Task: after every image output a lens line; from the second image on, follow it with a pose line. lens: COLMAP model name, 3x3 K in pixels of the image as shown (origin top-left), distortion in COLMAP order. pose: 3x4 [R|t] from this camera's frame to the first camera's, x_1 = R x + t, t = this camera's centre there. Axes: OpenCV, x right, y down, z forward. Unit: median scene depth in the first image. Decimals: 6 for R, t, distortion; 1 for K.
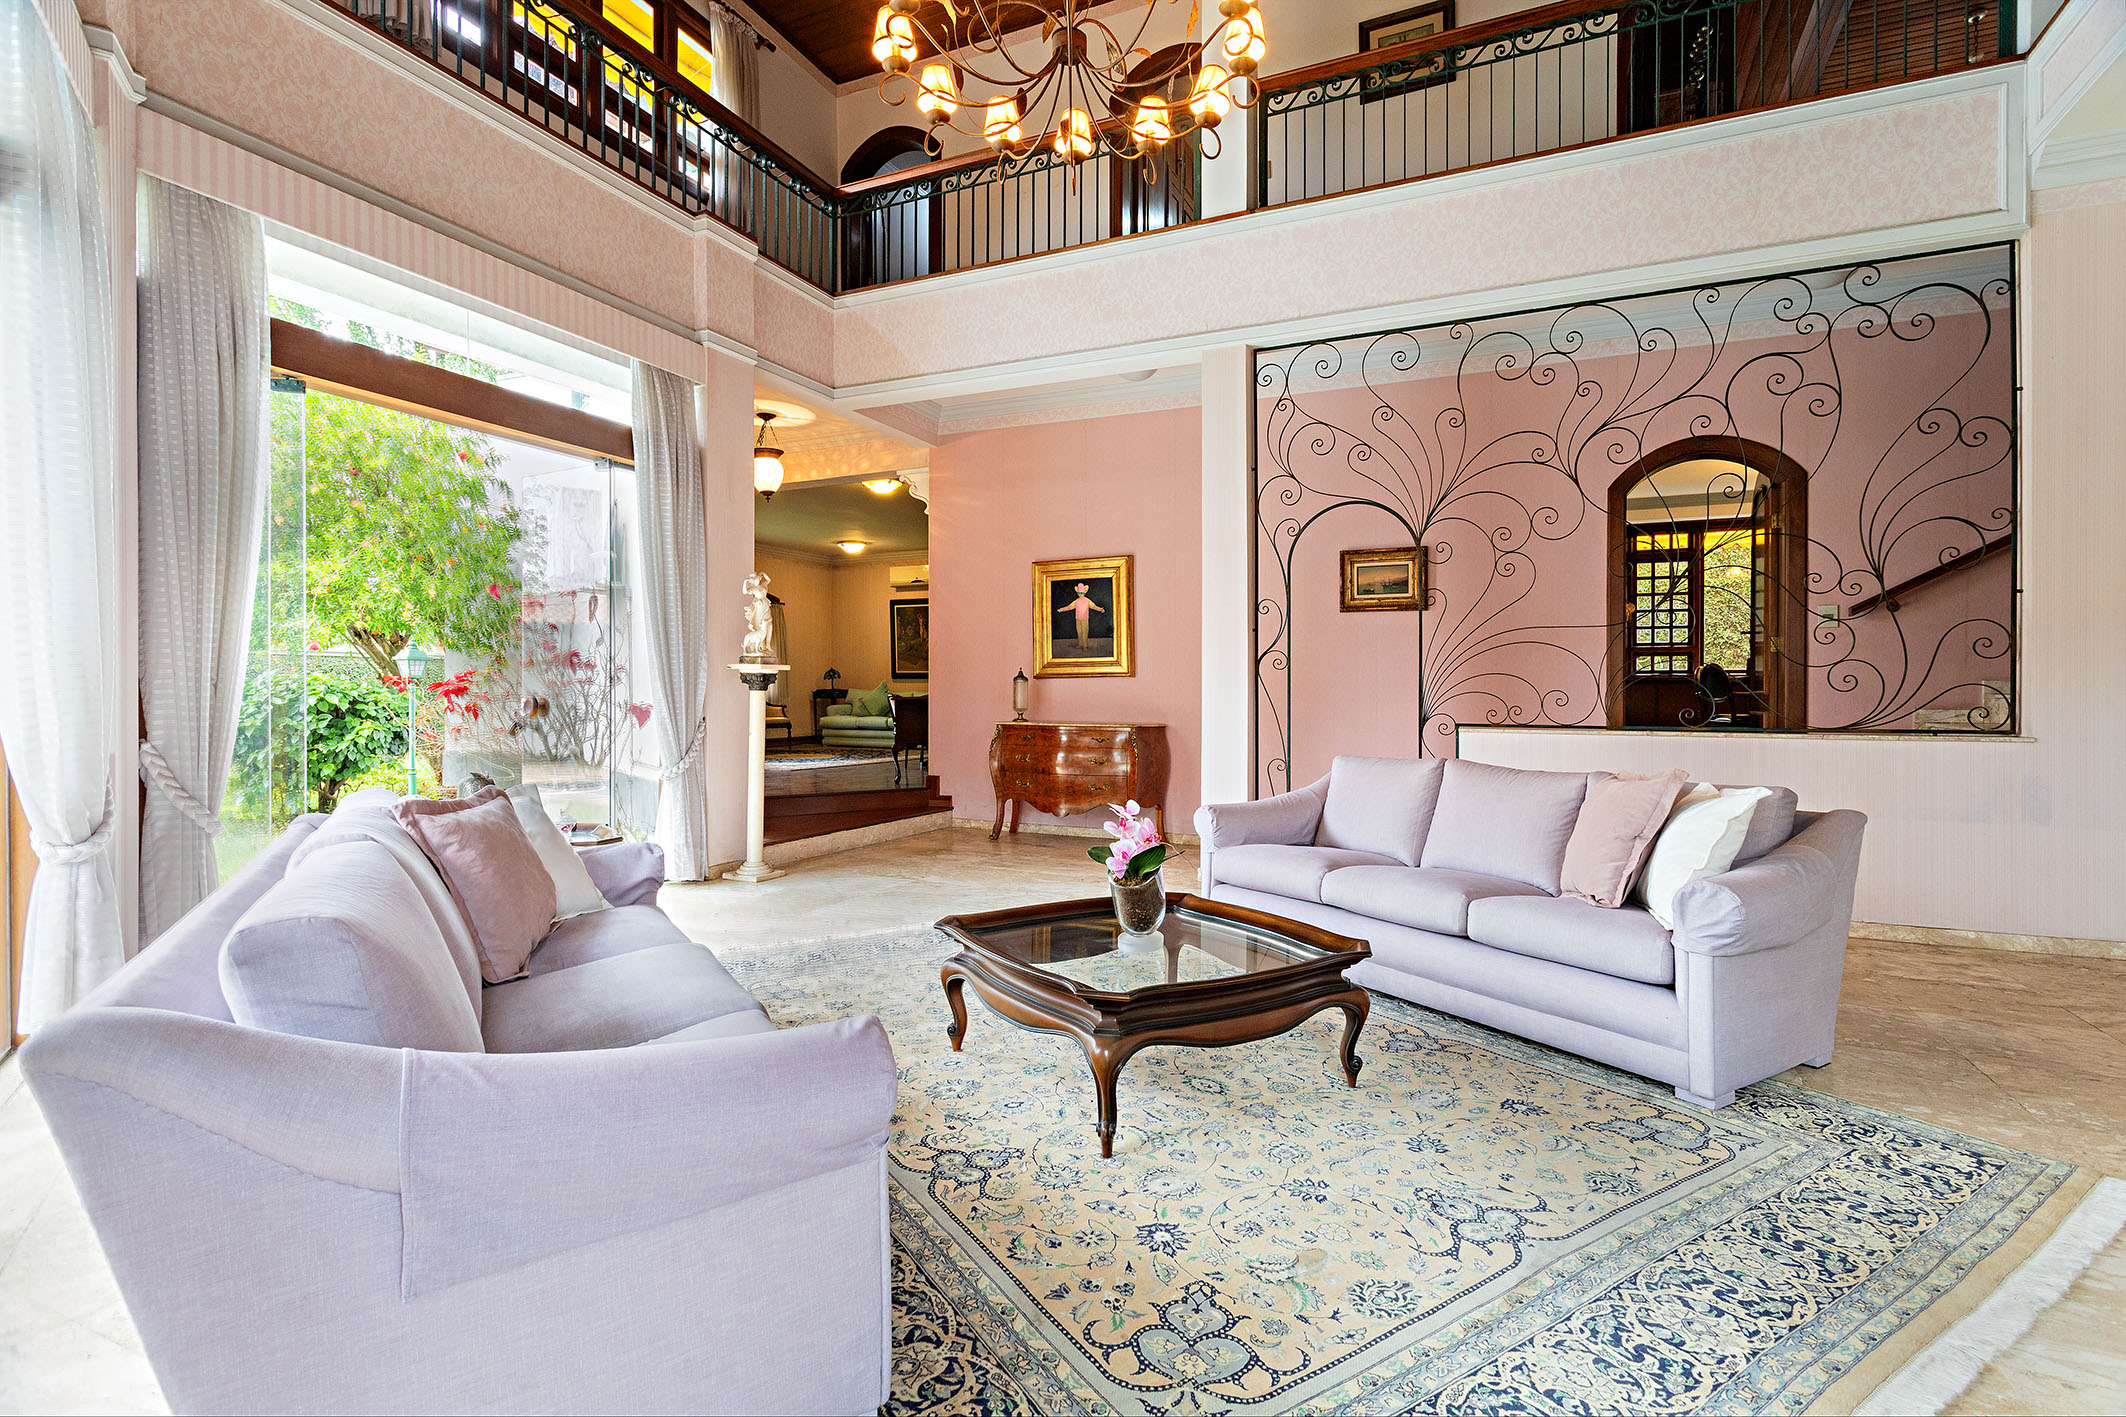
lens RADIAL K [[1000.4, 0, 1078.8], [0, 1000.4, 704.1], [0, 0, 1]] dist [0.001621, 0.000674]
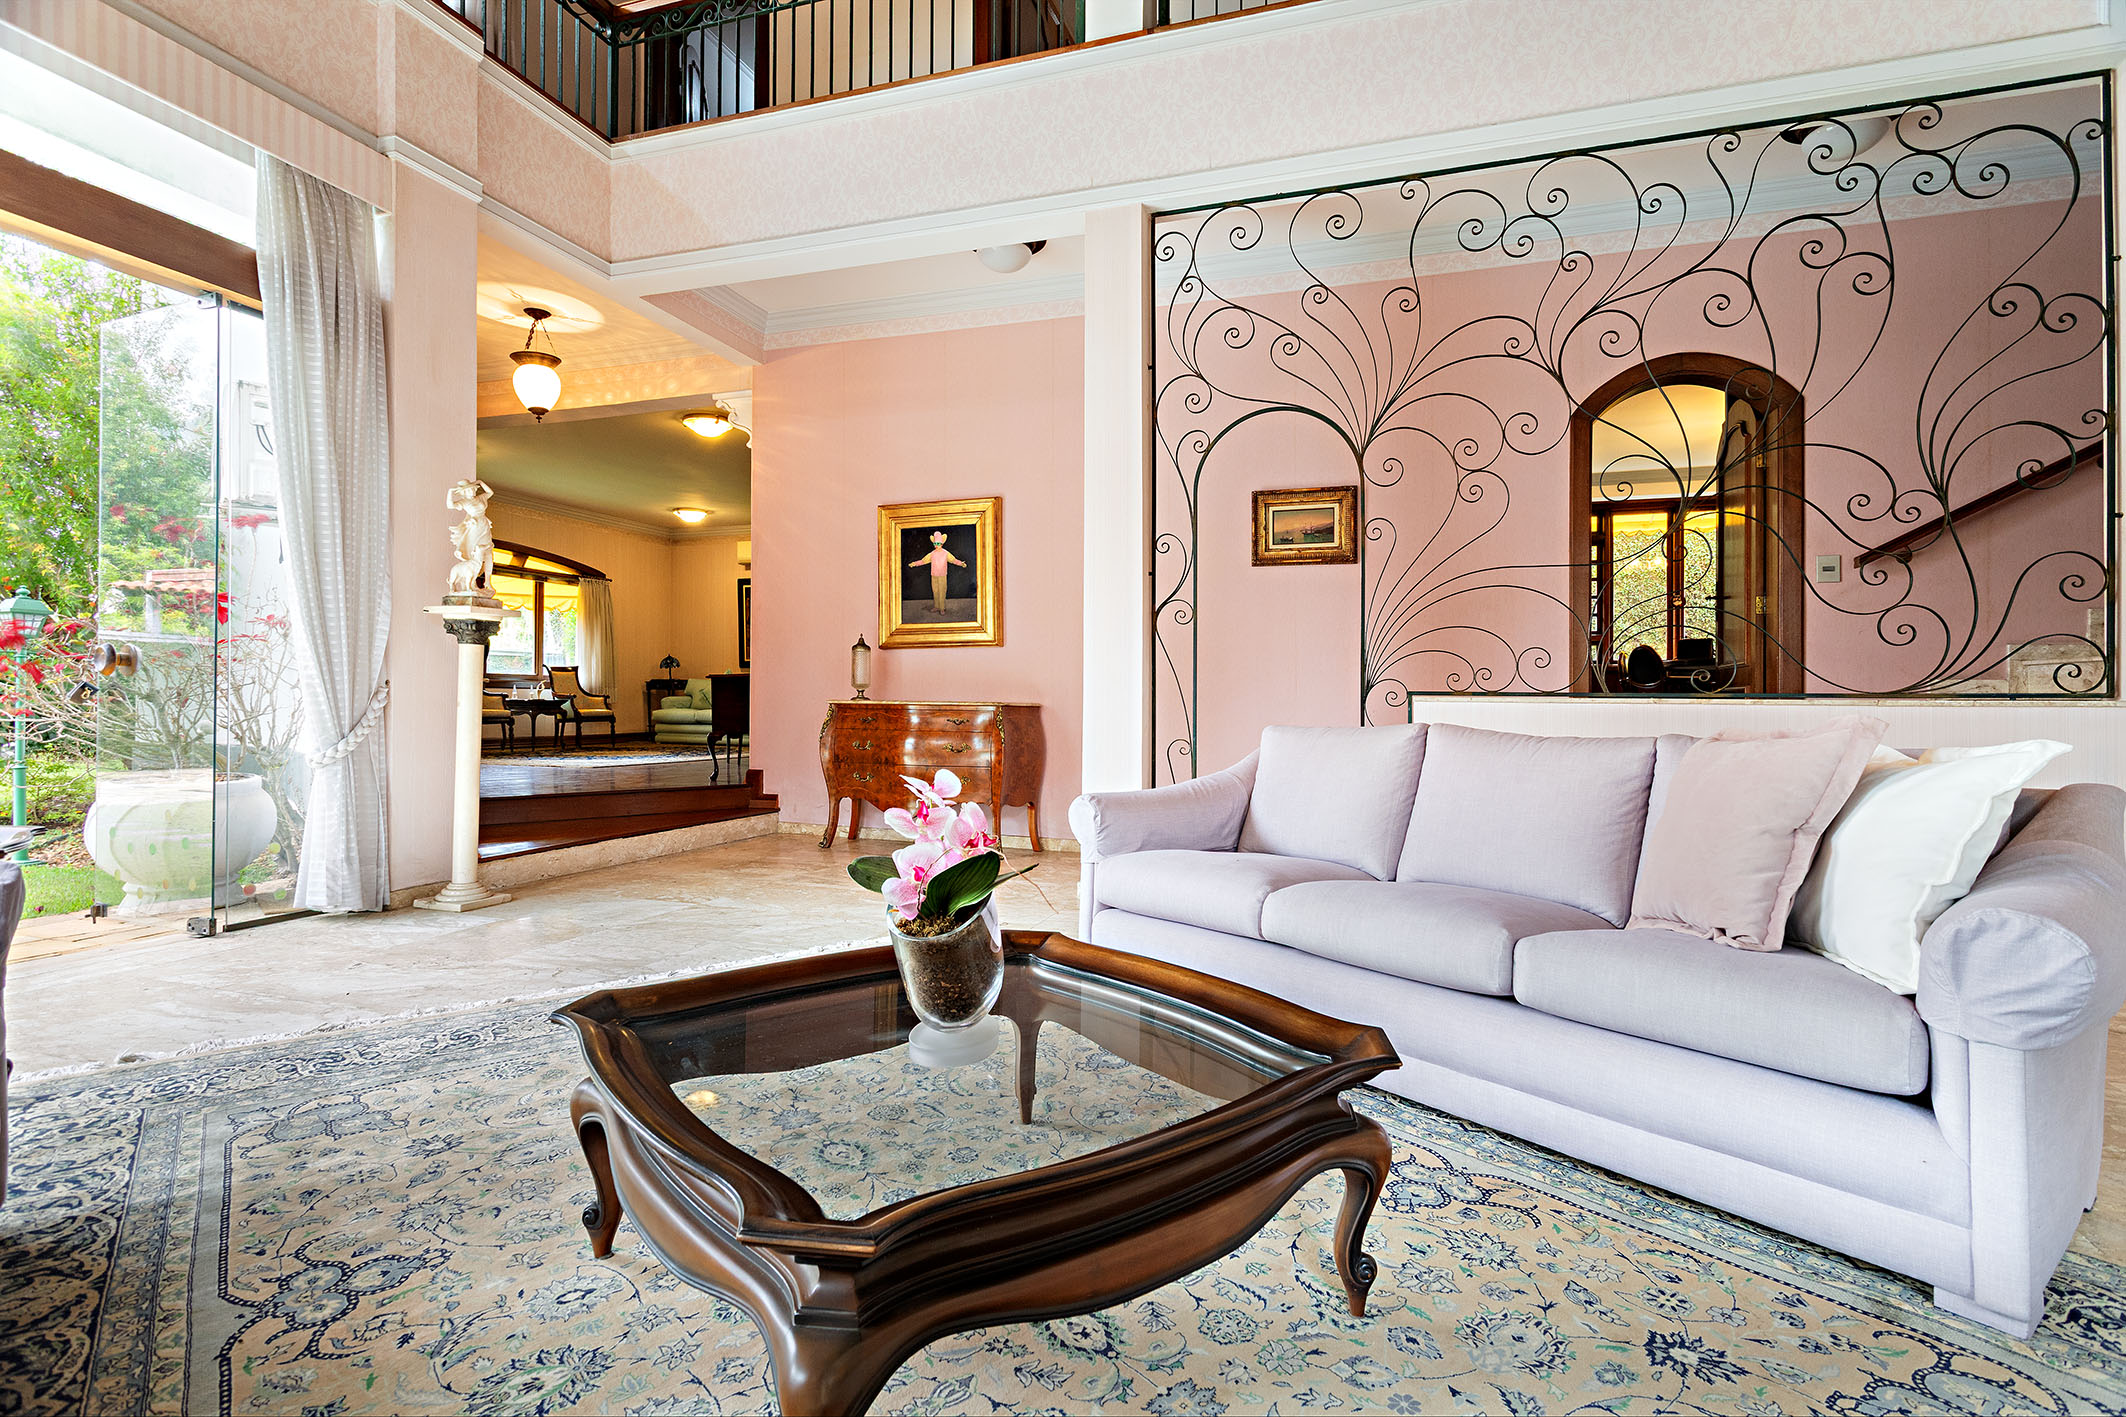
lens RADIAL K [[1000.4, 0, 1078.8], [0, 1000.4, 704.1], [0, 0, 1]] dist [0.001621, 0.000674]
pose [[0.993611, 0.004771, 0.112758, 0.033245], [-0.003952, 0.999964, -0.007480, 0.033548], [-0.112790, 0.006987, 0.993594, 0.238697]]
